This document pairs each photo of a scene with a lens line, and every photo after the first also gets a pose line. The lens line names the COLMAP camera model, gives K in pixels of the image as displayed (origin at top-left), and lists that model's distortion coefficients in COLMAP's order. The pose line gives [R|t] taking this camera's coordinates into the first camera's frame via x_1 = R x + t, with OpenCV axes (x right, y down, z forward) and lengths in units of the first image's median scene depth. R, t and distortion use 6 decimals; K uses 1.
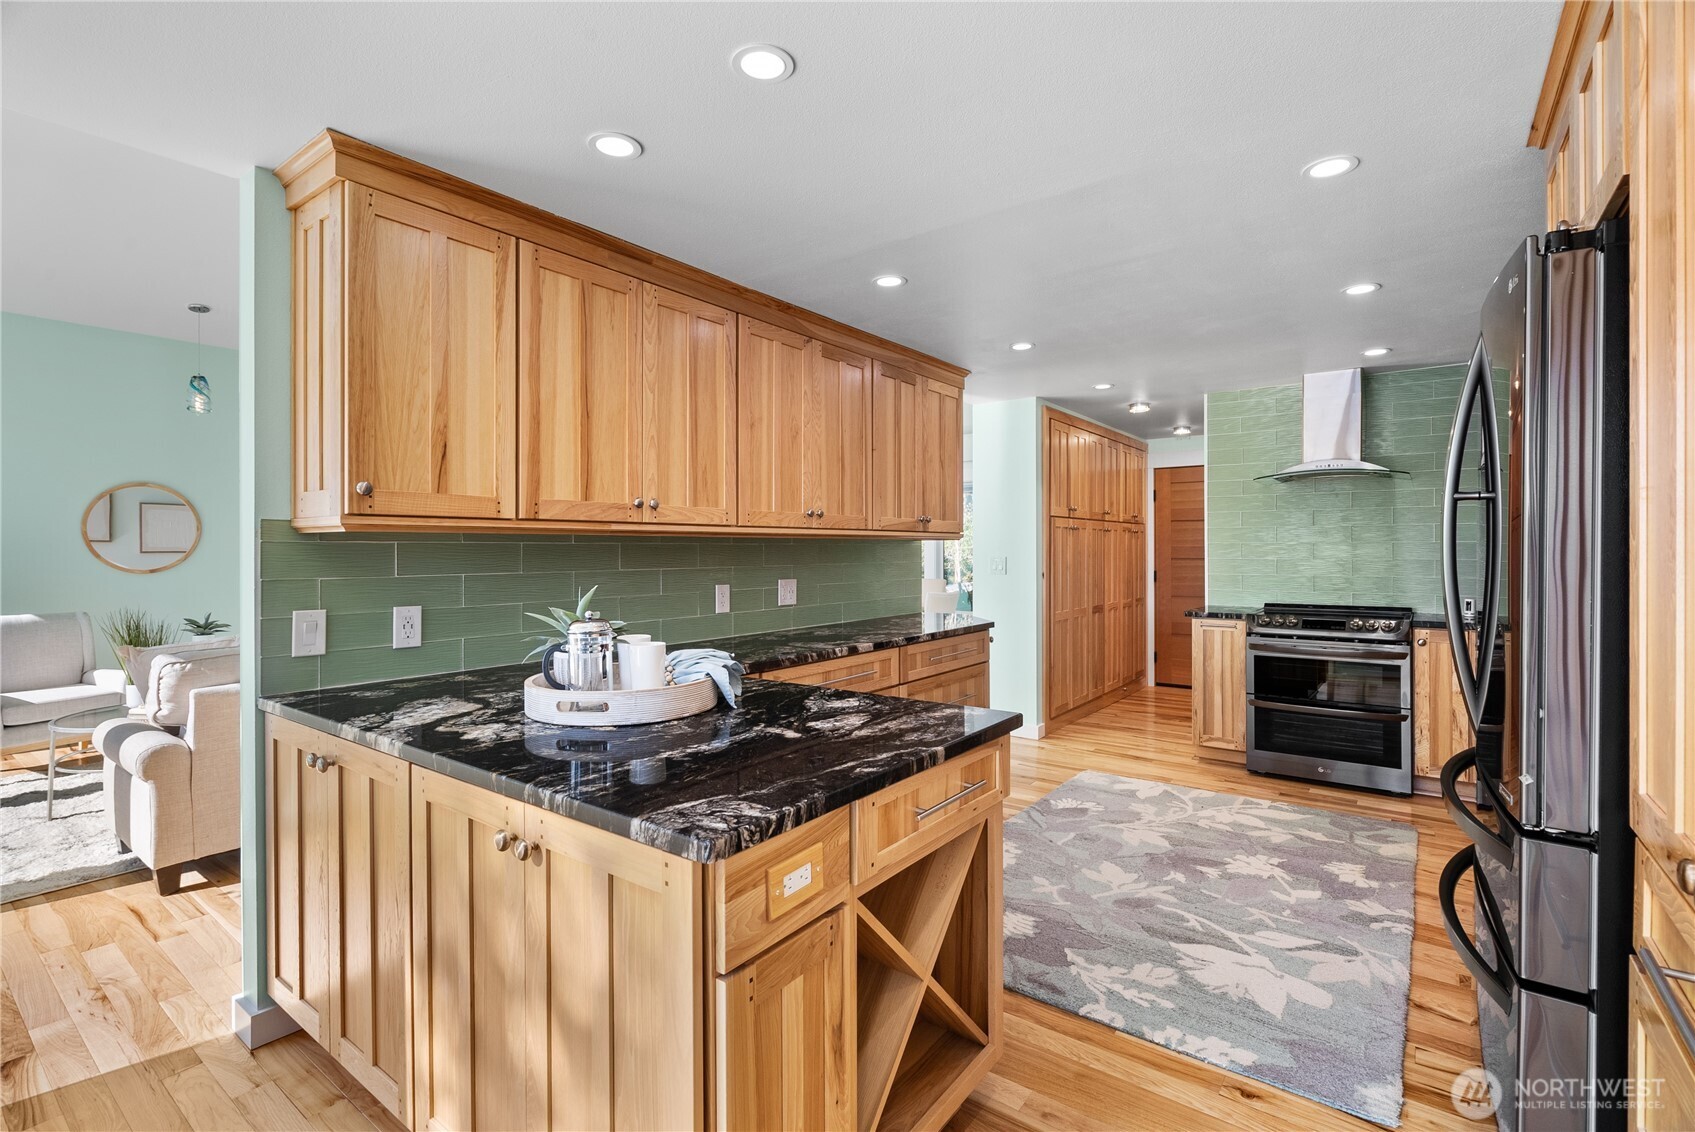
lens RADIAL K [[772.4, 0, 846.2], [0, 772.4, 557.2], [0, 0, 1]] dist [0.000607, 0.000054]
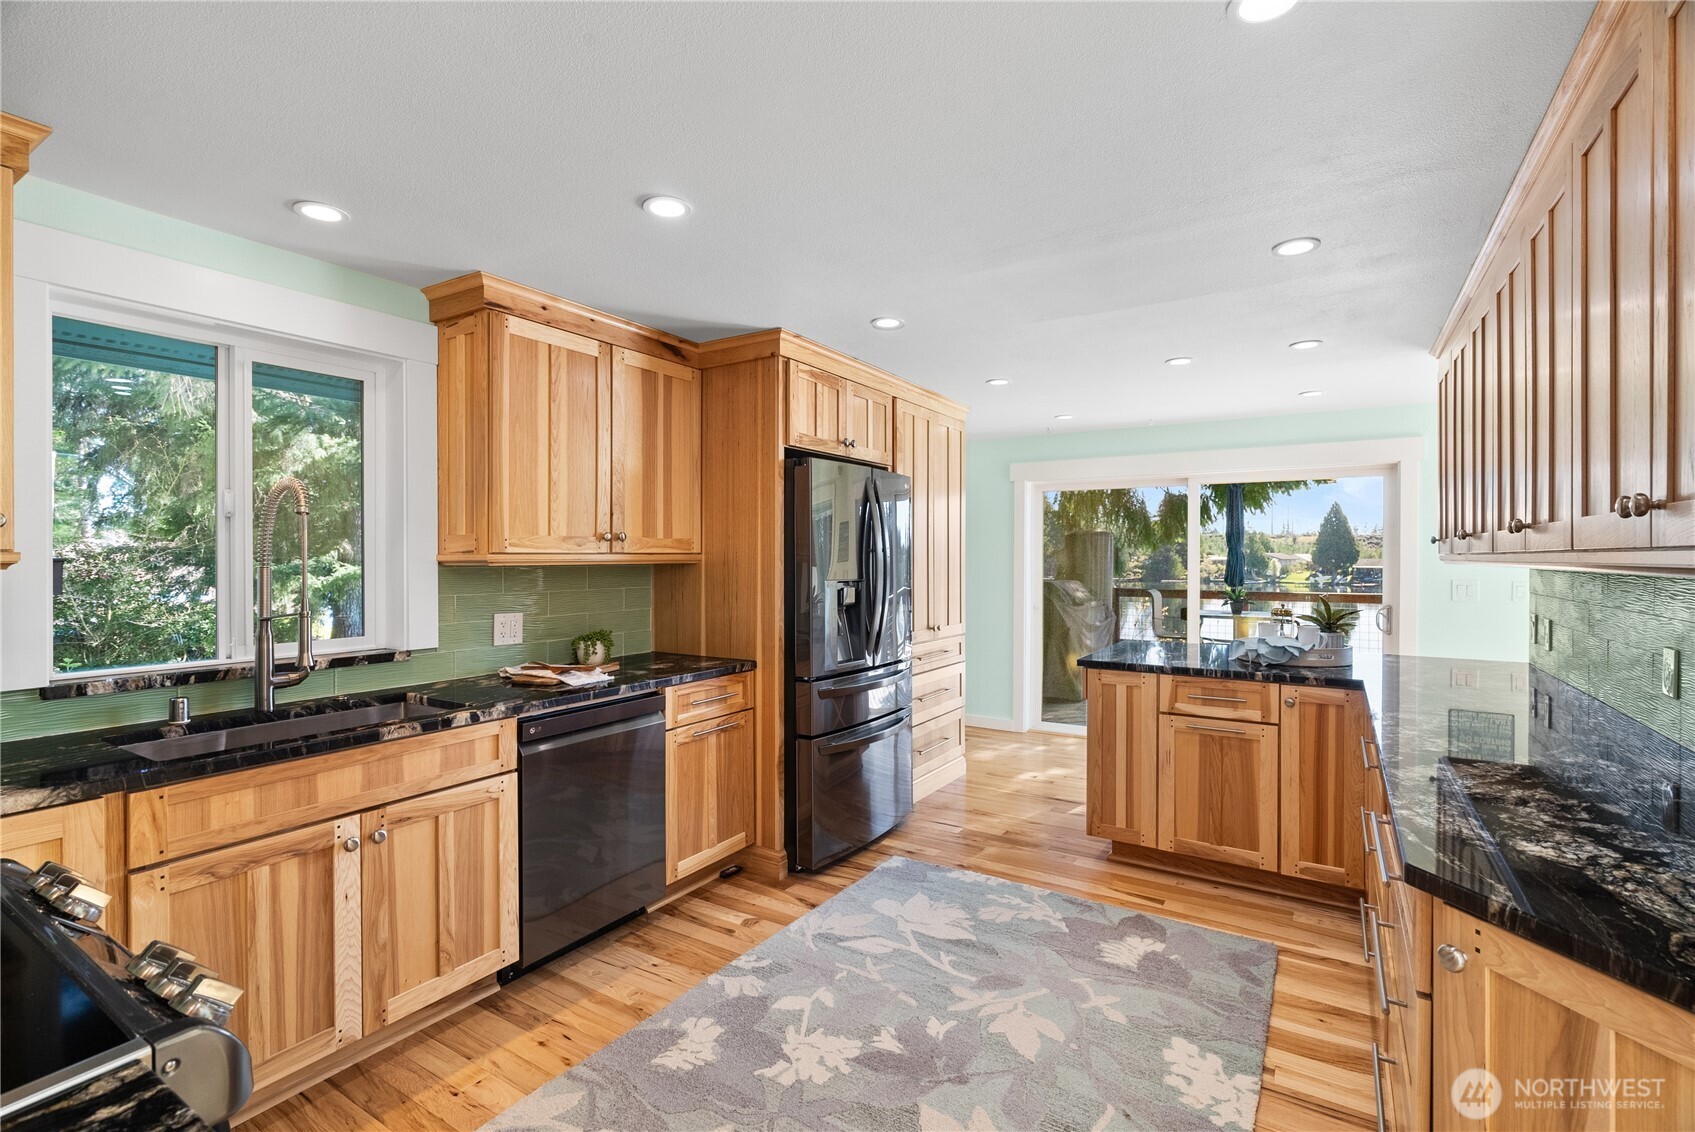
lens RADIAL K [[772.4, 0, 847.0], [0, 772.4, 561.2], [0, 0, 1]] dist [0.000607, 0.000054]
pose [[-0.996725, 0.001662, -0.080844, 0.650541], [0.000718, 0.999931, 0.011697, -0.045849], [0.080858, 0.011601, -0.996658, 1.955207]]
